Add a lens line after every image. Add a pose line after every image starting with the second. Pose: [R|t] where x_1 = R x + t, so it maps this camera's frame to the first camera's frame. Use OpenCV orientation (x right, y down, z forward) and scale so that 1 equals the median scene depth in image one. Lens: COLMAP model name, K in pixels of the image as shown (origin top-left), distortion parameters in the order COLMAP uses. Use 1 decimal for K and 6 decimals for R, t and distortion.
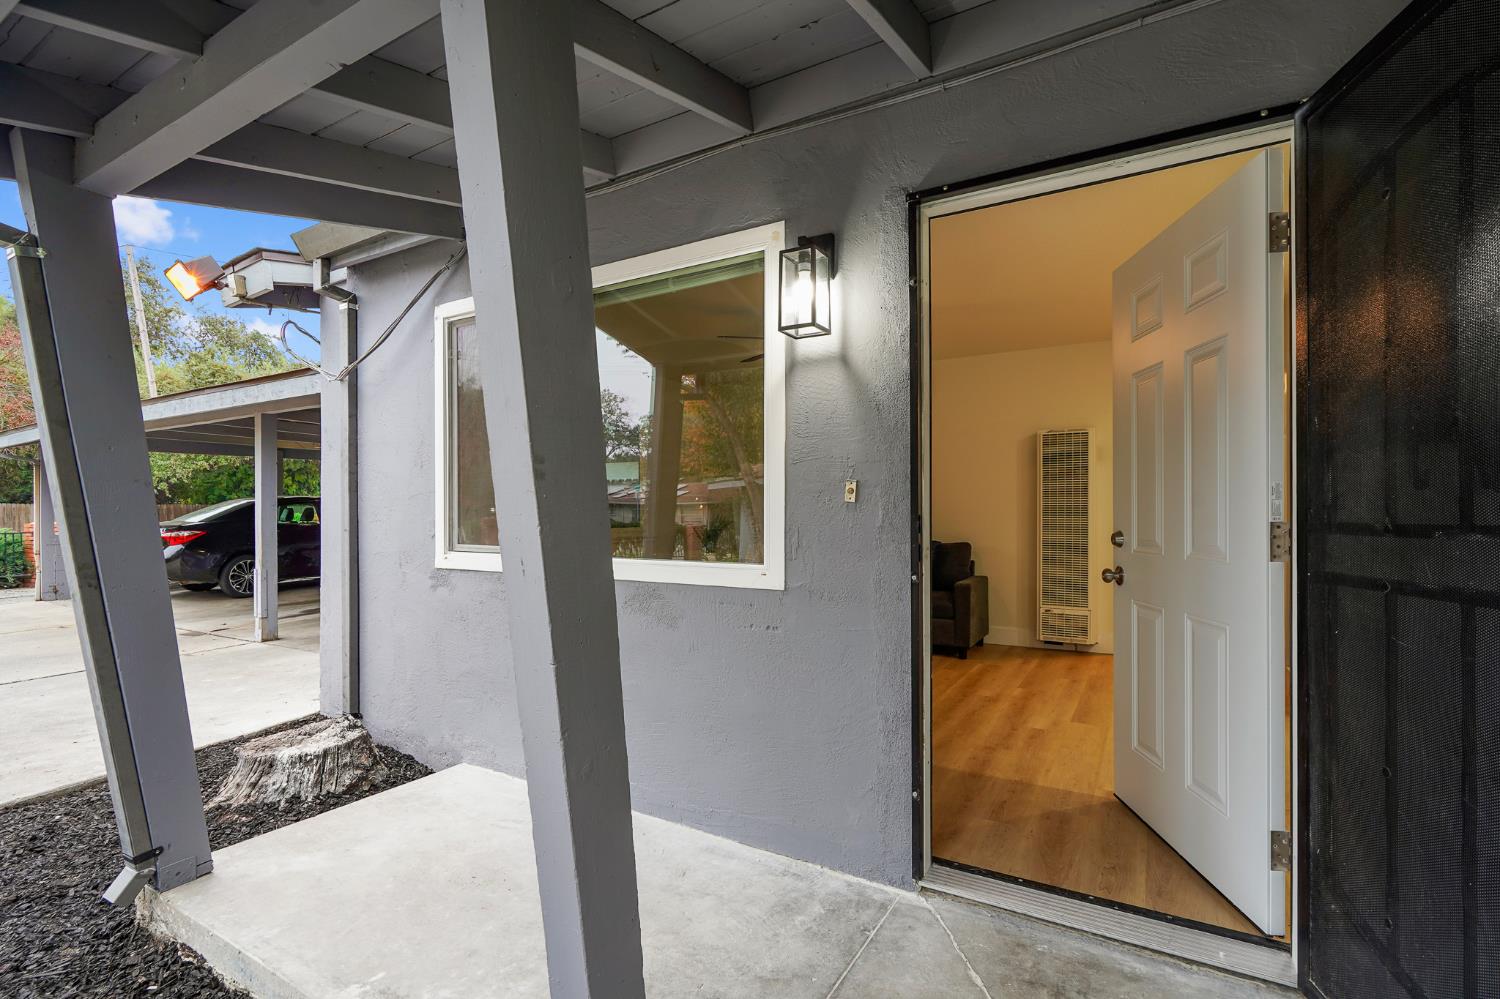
lens RADIAL K [[703.8, 0, 742.3], [0, 703.8, 501.7], [0, 0, 1]] dist [-0.003986, -0.000032]
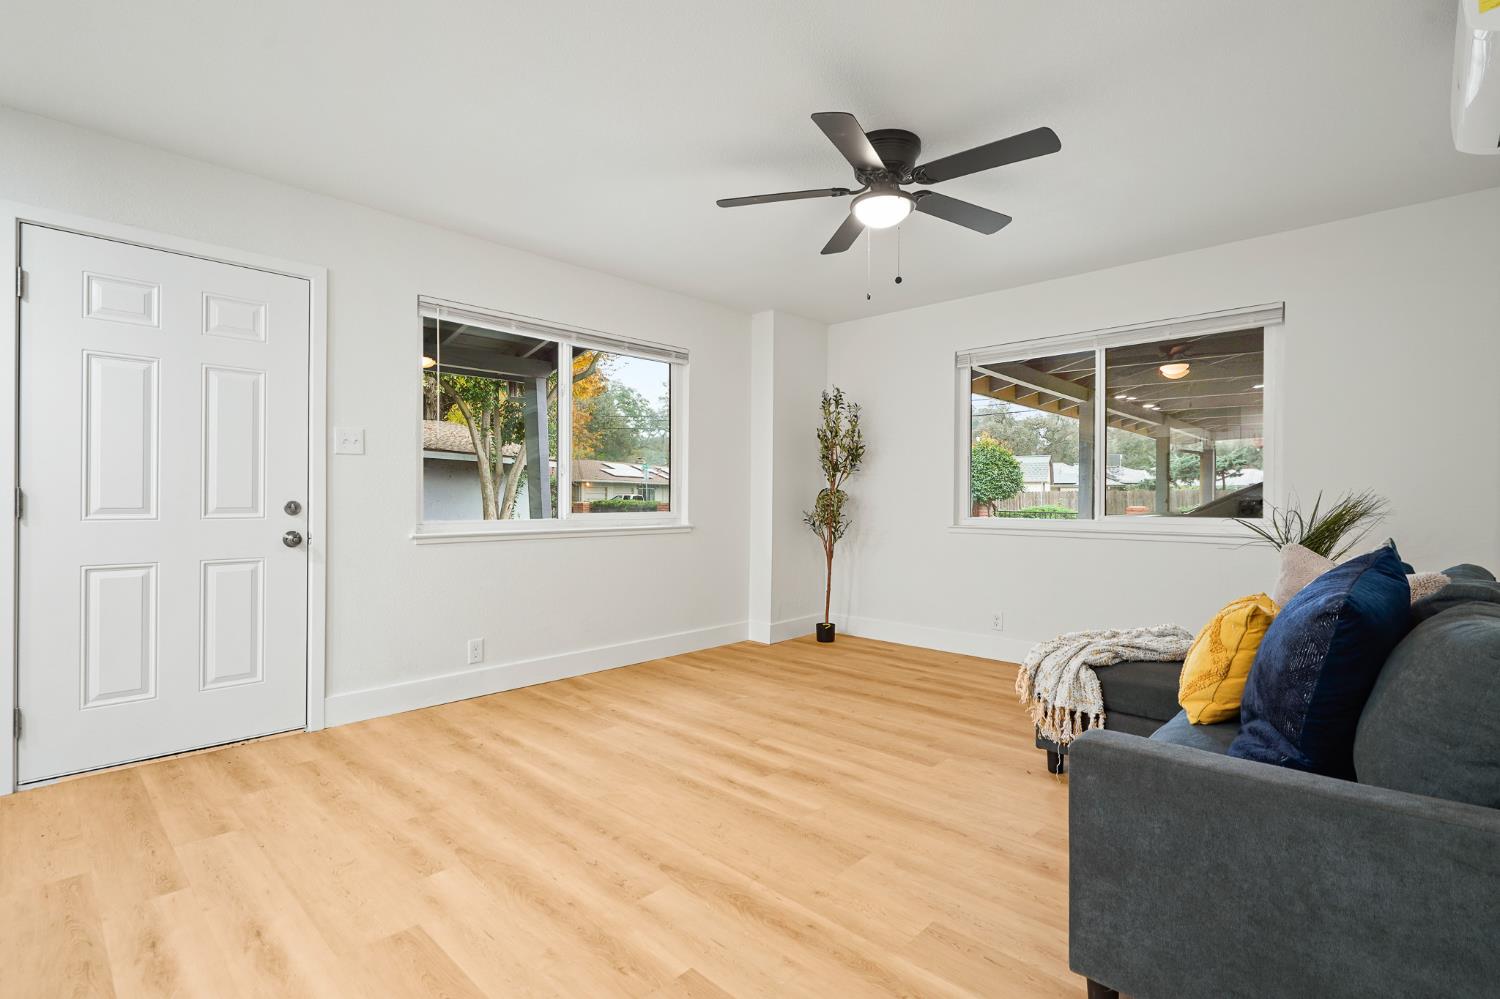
lens RADIAL K [[703.8, 0, 742.3], [0, 703.8, 501.7], [0, 0, 1]] dist [-0.003986, -0.000032]
pose [[-0.230626, 0.007480, -0.973014, 0.602604], [0.009393, 0.999941, 0.005461, 0.020154], [0.972997, -0.007880, -0.230682, 0.912790]]
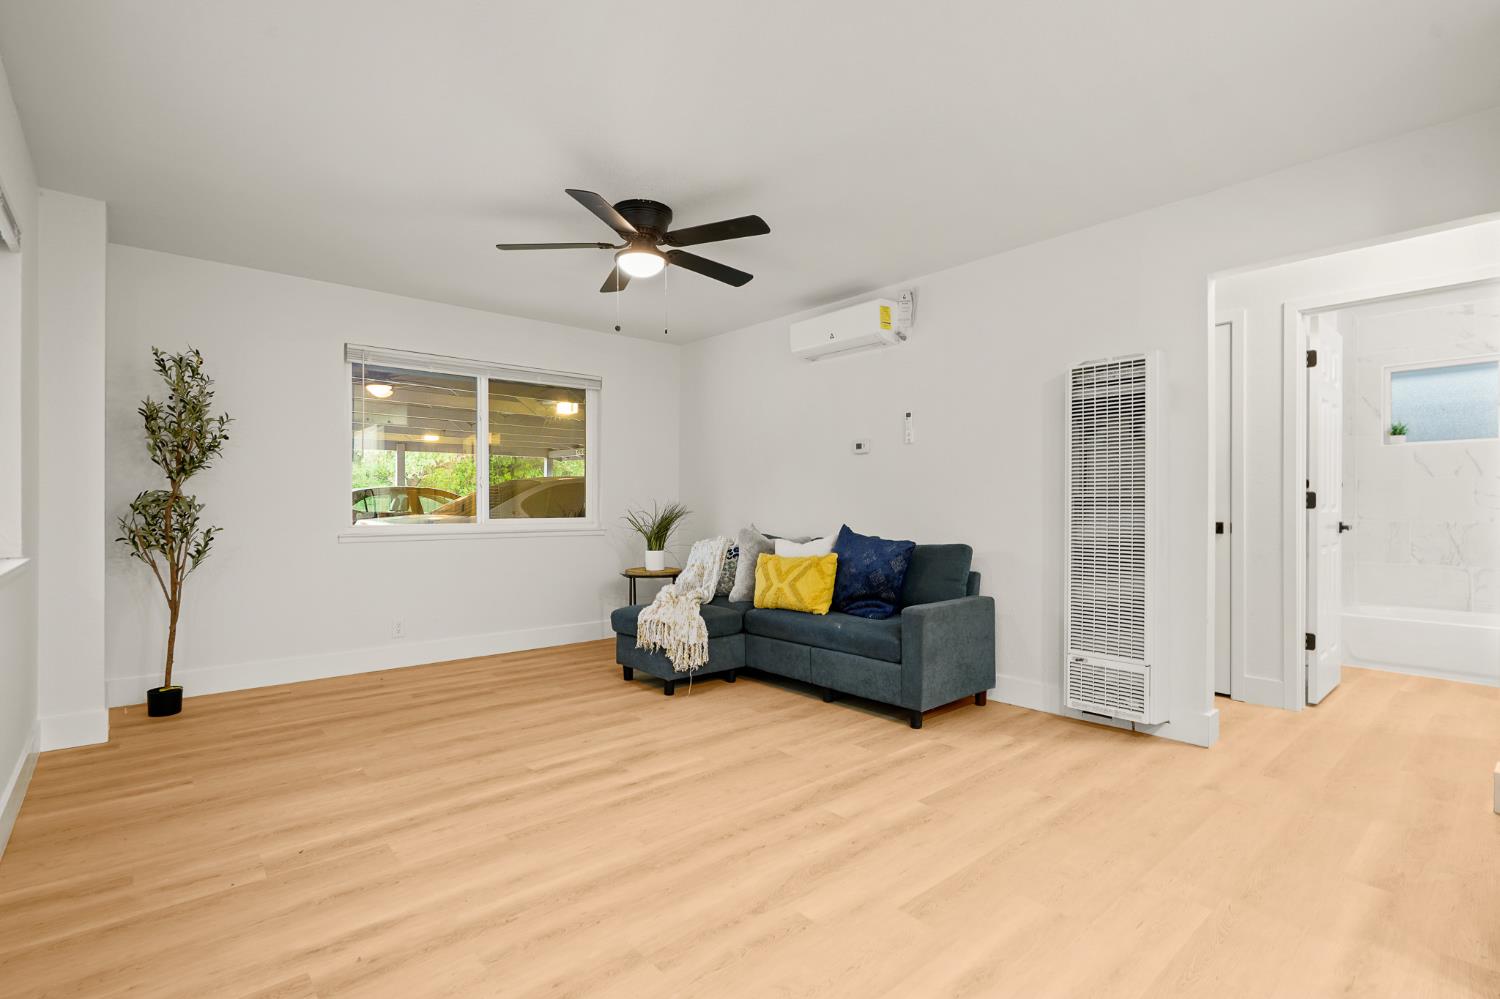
lens RADIAL K [[703.8, 0, 742.3], [0, 703.8, 501.7], [0, 0, 1]] dist [-0.003986, -0.000032]
pose [[0.948611, 0.001785, -0.316439, 0.358975], [0.000829, 0.999967, 0.008127, 0.013470], [0.316442, -0.007972, 0.948578, 0.340700]]
